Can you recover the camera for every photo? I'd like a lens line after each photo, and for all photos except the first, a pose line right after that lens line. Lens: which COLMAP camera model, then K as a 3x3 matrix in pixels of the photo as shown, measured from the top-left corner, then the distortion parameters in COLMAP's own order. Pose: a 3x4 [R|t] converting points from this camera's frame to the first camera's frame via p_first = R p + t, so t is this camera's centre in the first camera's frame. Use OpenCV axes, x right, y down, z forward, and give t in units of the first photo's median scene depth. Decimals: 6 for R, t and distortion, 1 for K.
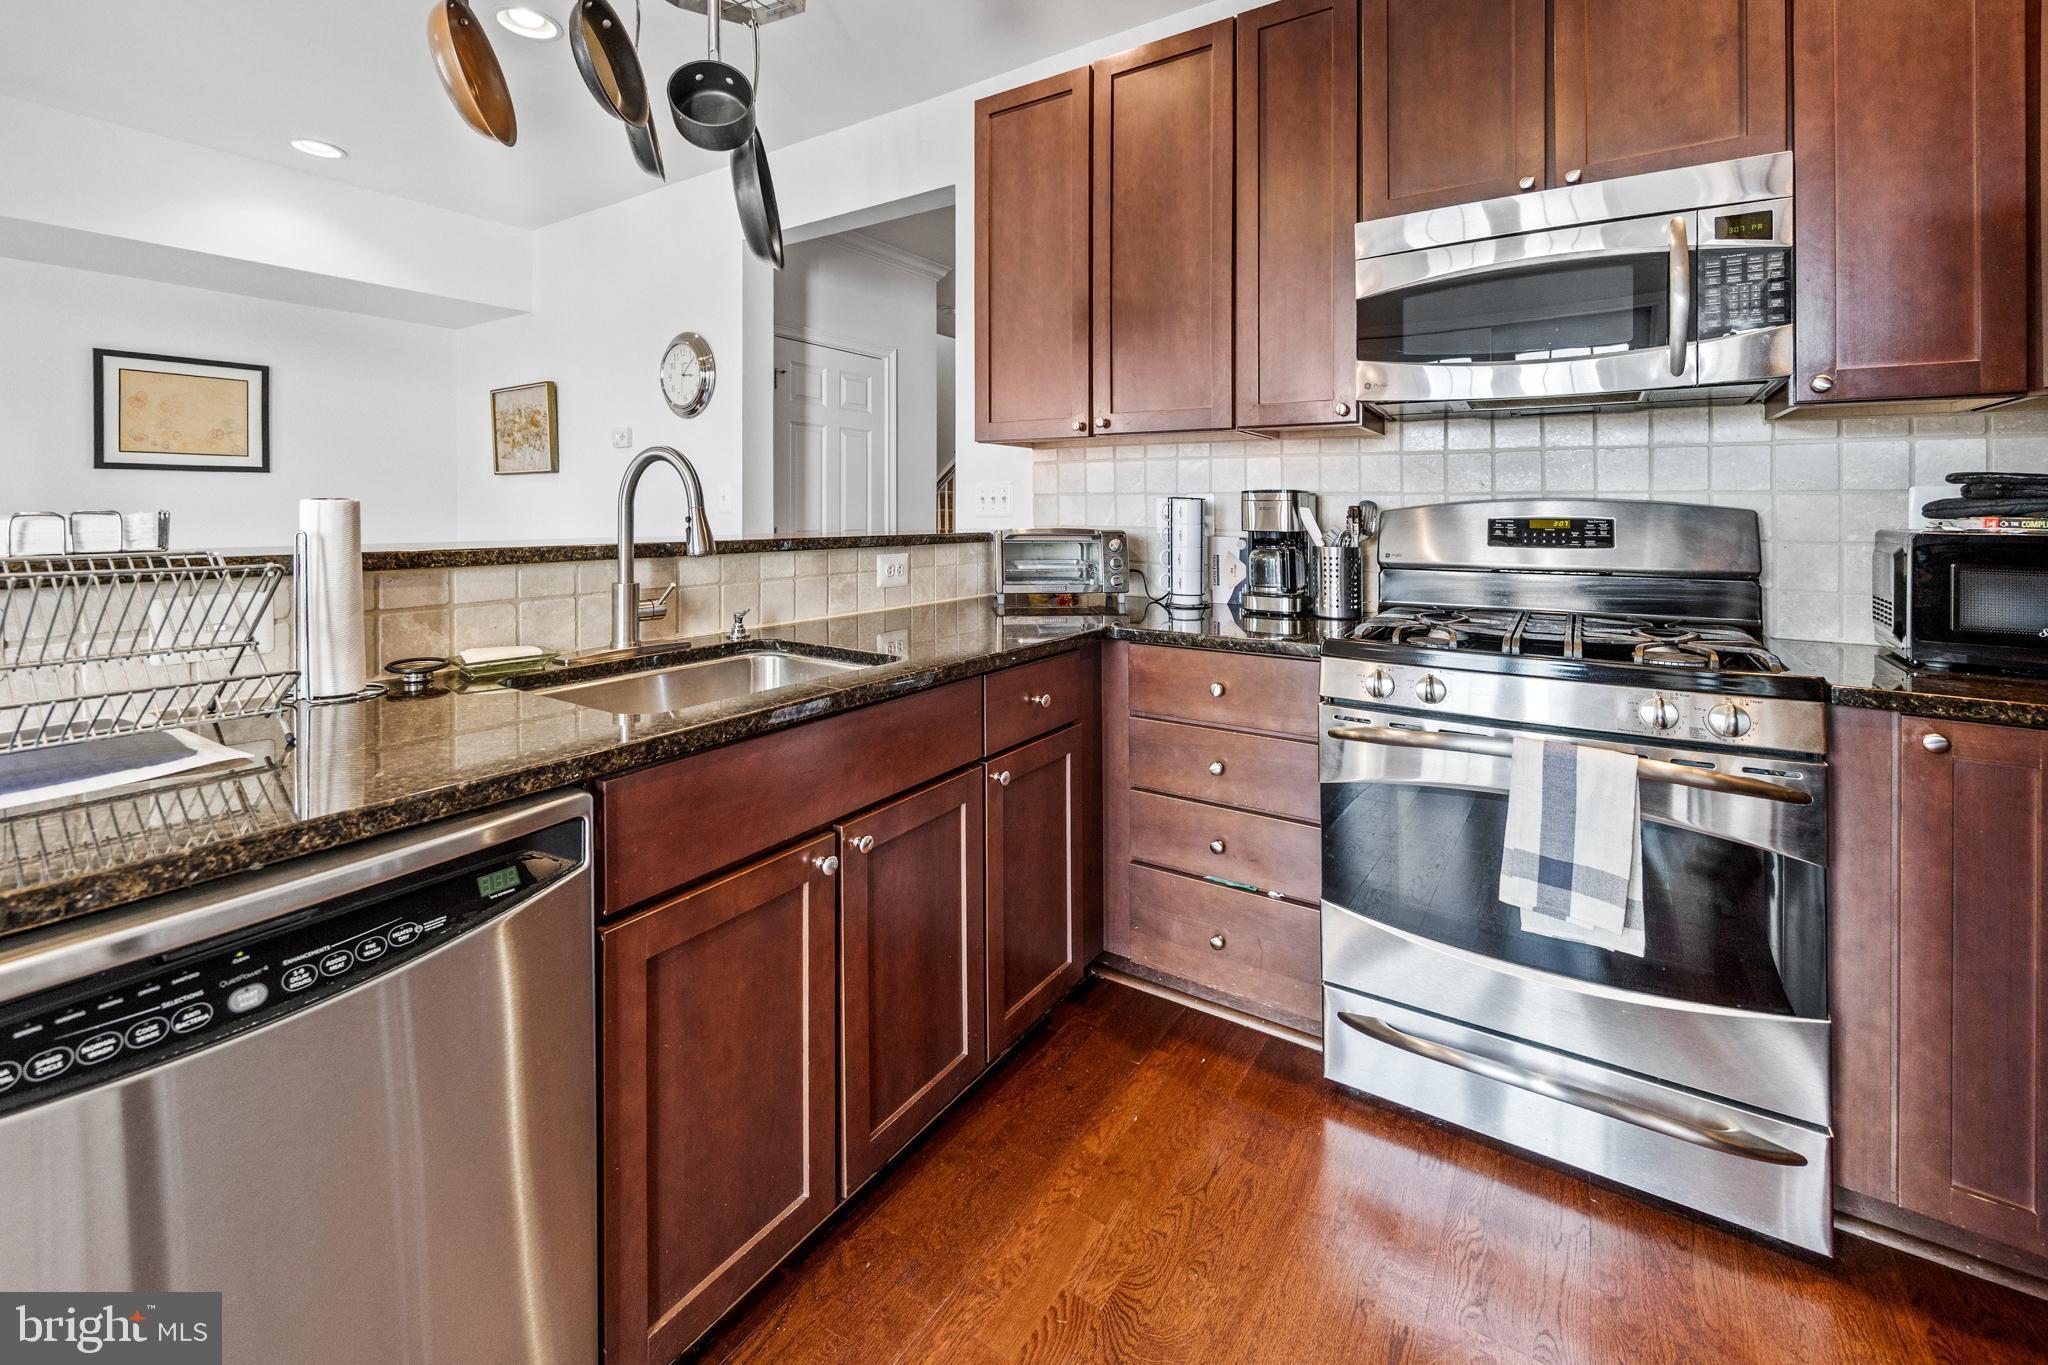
lens RADIAL K [[841.2, 0, 1054.7], [0, 841.2, 497.2], [0, 0, 1]] dist [-0.000986, 0.000014]
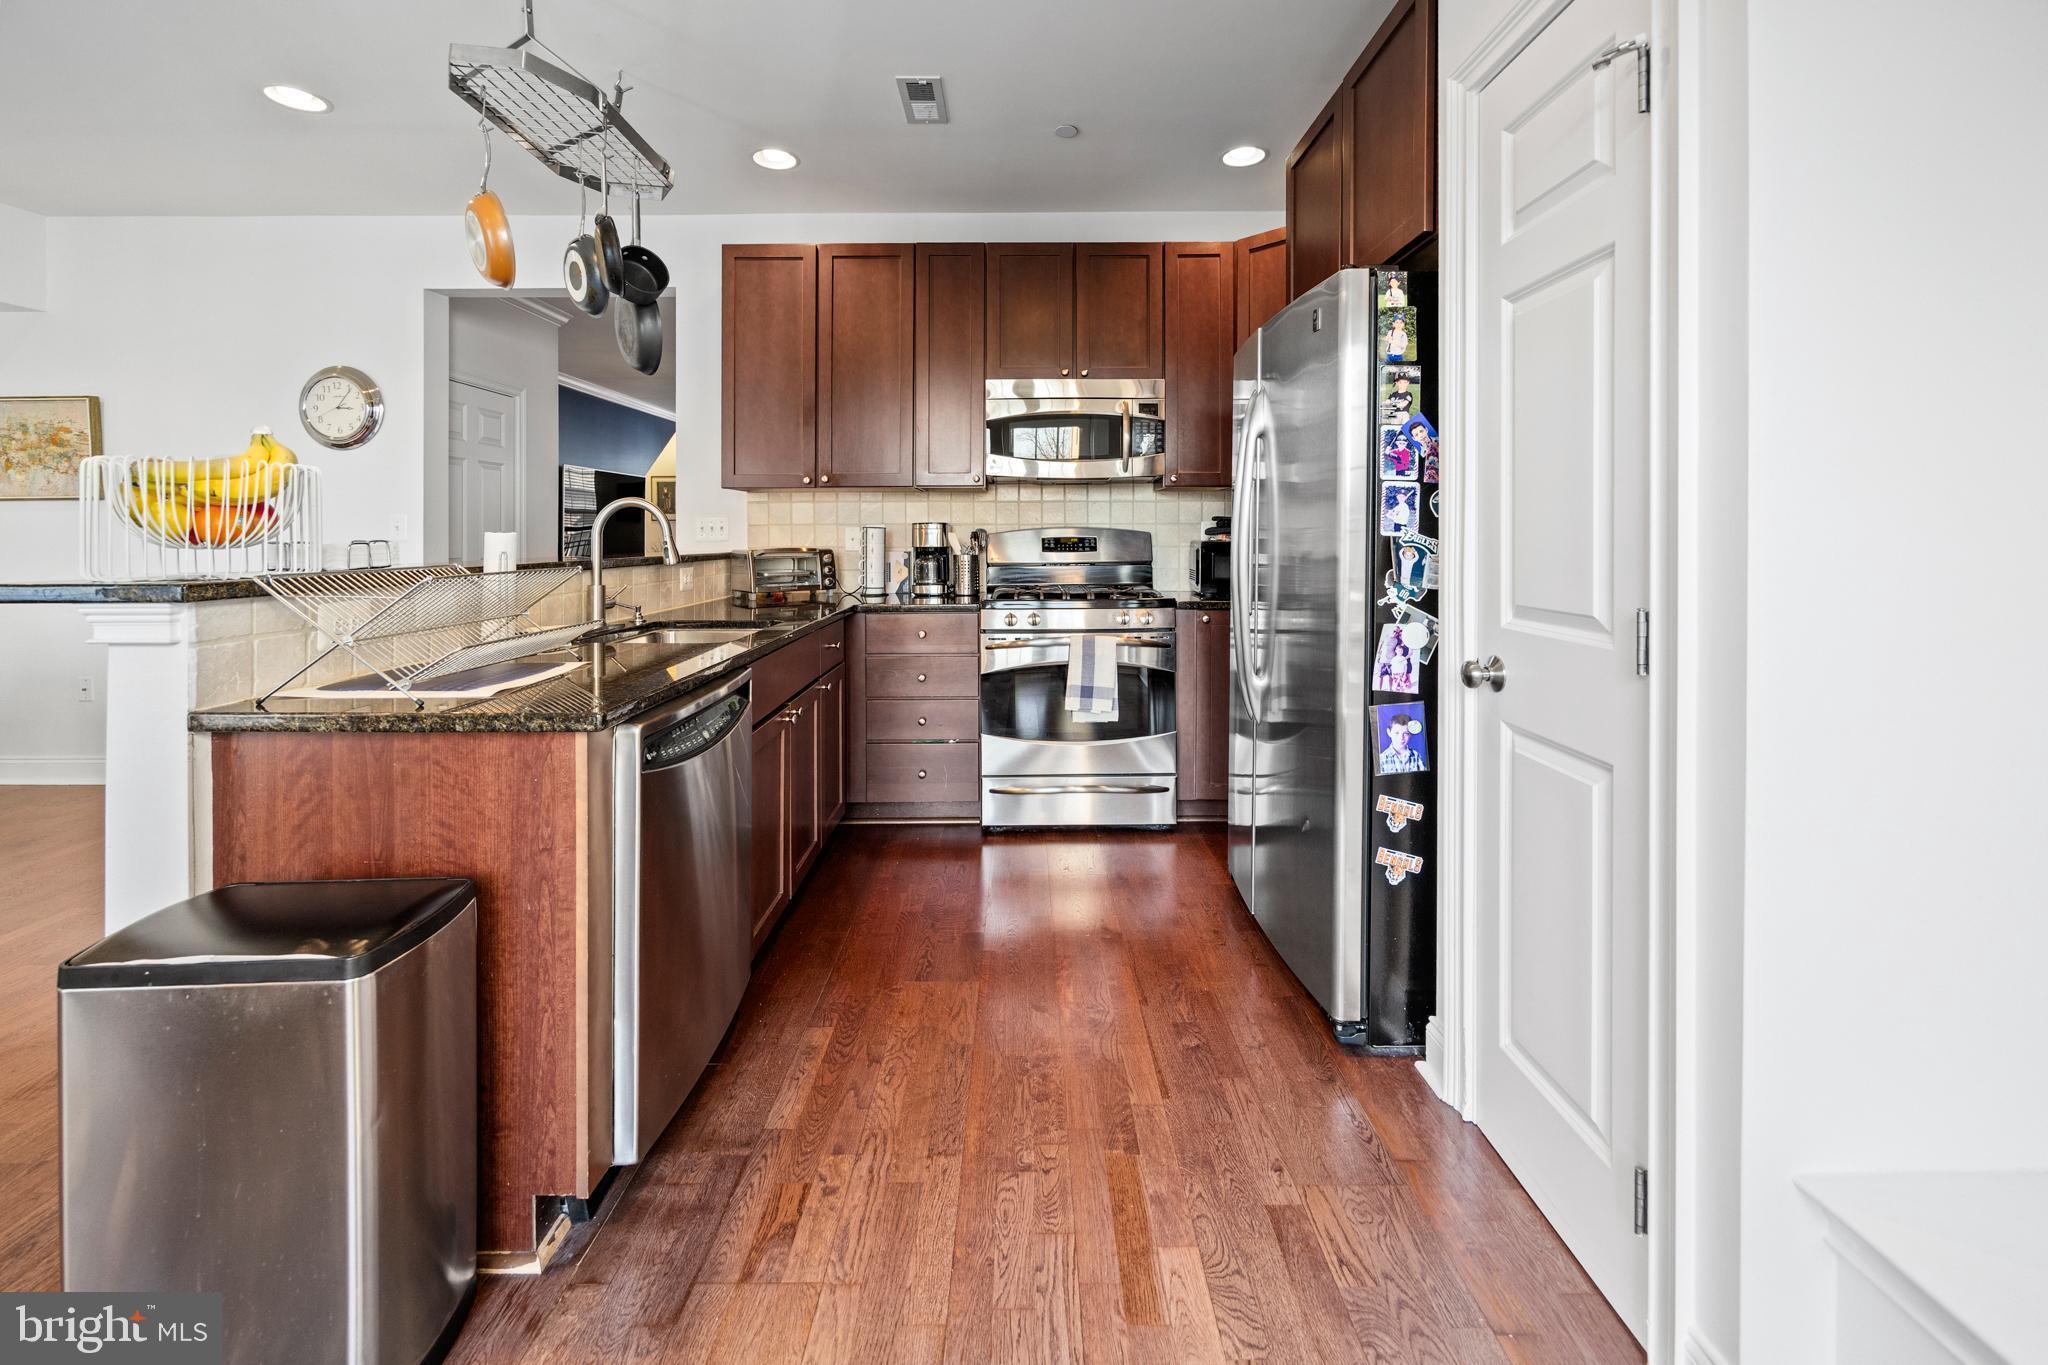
lens RADIAL K [[827.3, 0, 1025.4], [0, 827.3, 537.6], [0, 0, 1]] dist [-0.002868, -0.000377]
pose [[0.840991, -0.011422, 0.540928, -0.539363], [0.001089, 0.999811, 0.019420, -0.011589], [-0.541048, -0.015743, 0.840845, -0.566229]]
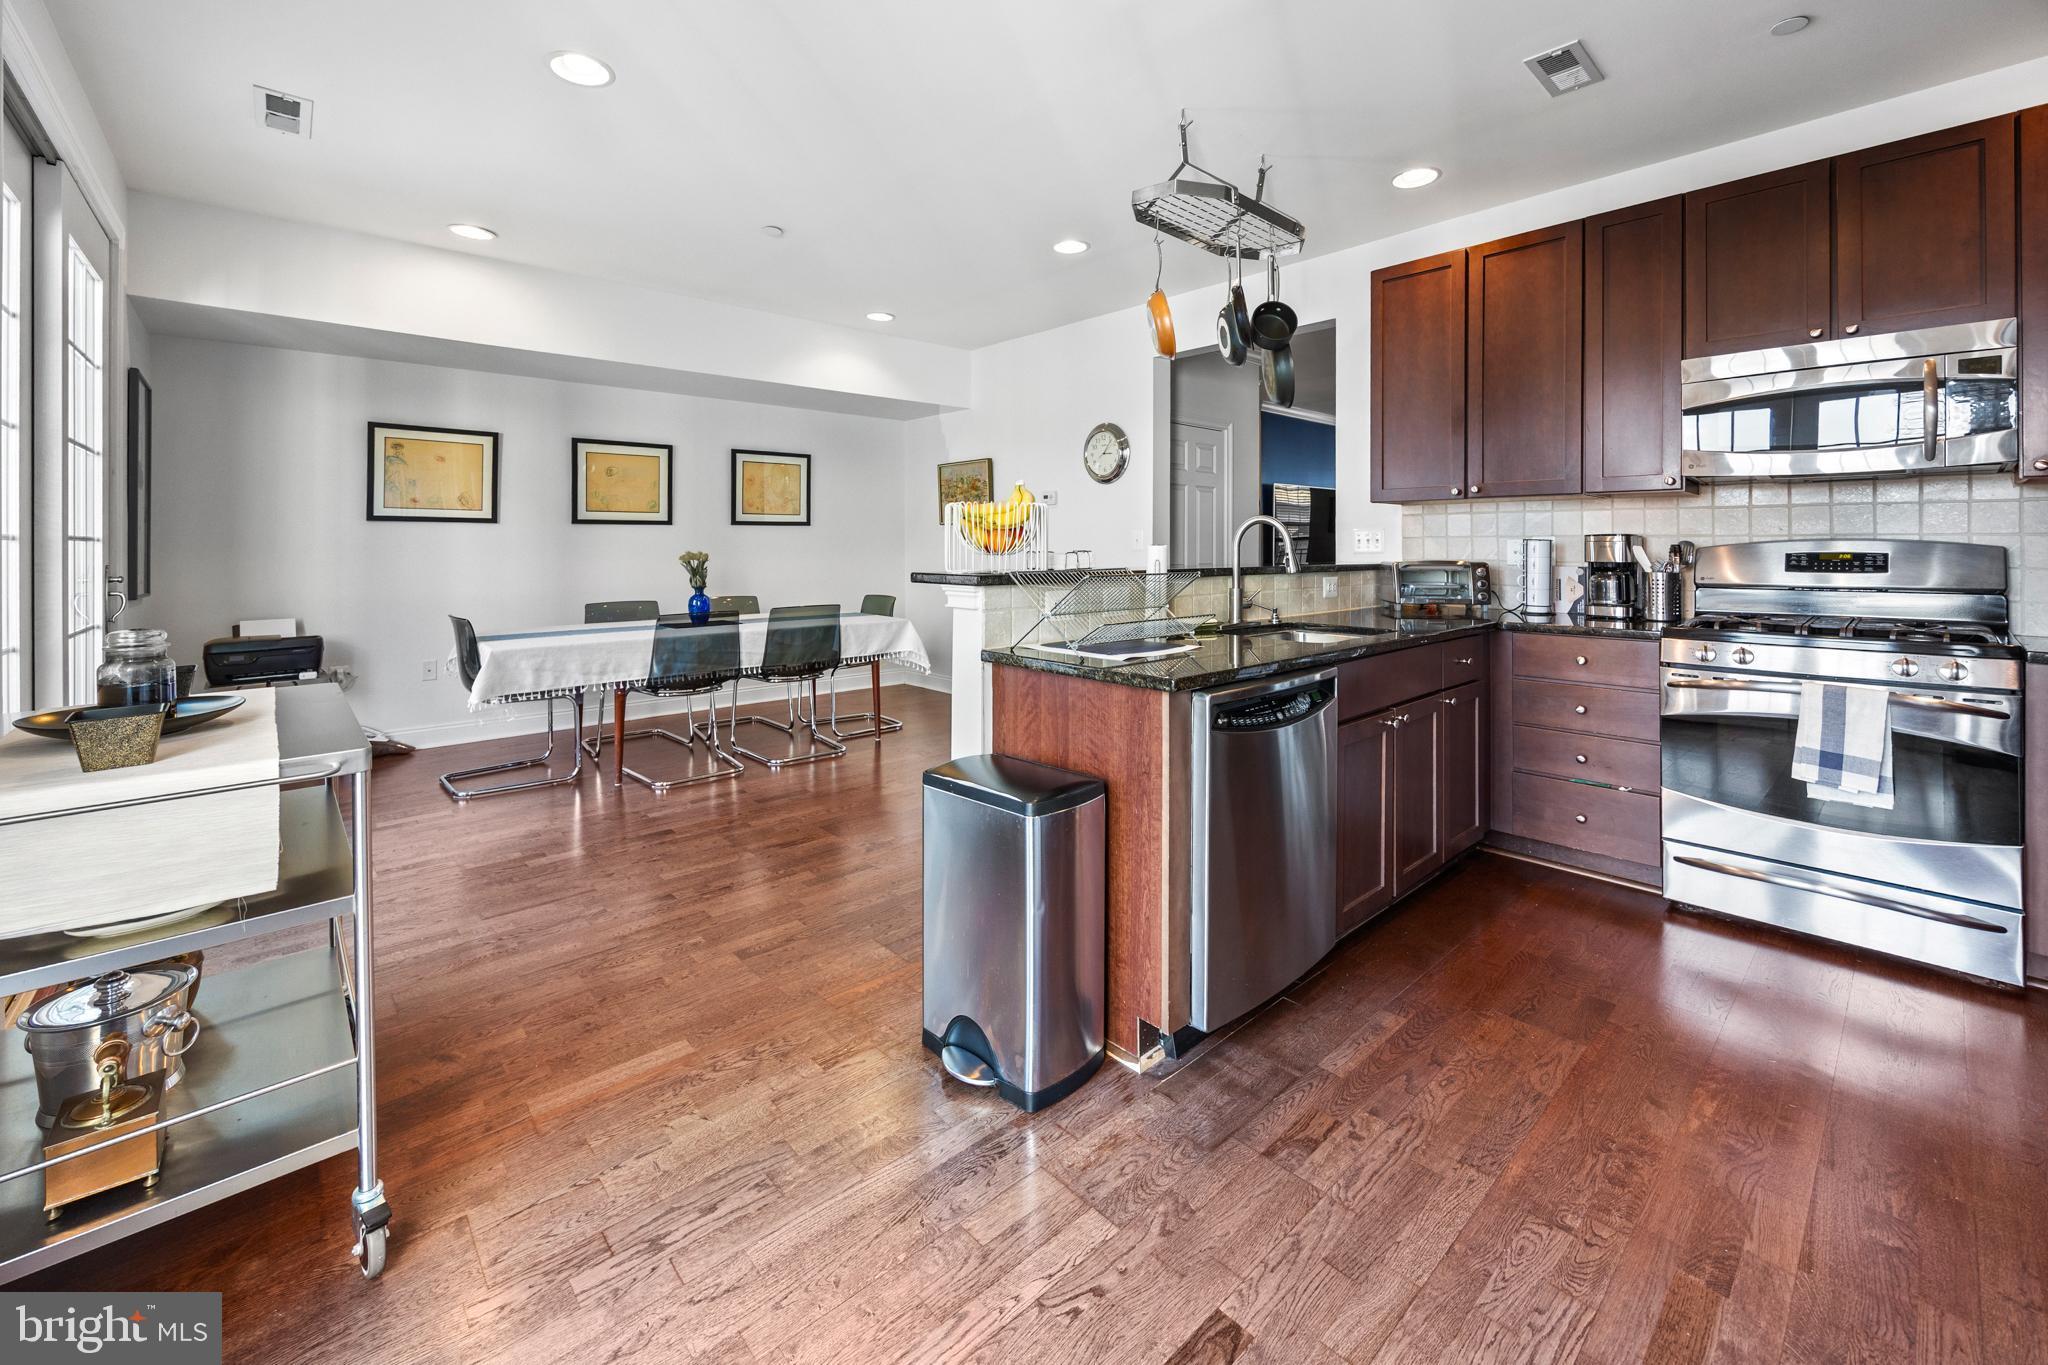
lens RADIAL K [[838.6, 0, 1026.8], [0, 838.6, 545.4], [0, 0, 1]] dist [-0.002215, -0.000421]
pose [[0.965595, -0.005616, -0.259992, -0.382940], [0.009016, 0.999889, 0.011889, -0.016900], [0.259896, -0.013824, 0.965538, -0.753473]]
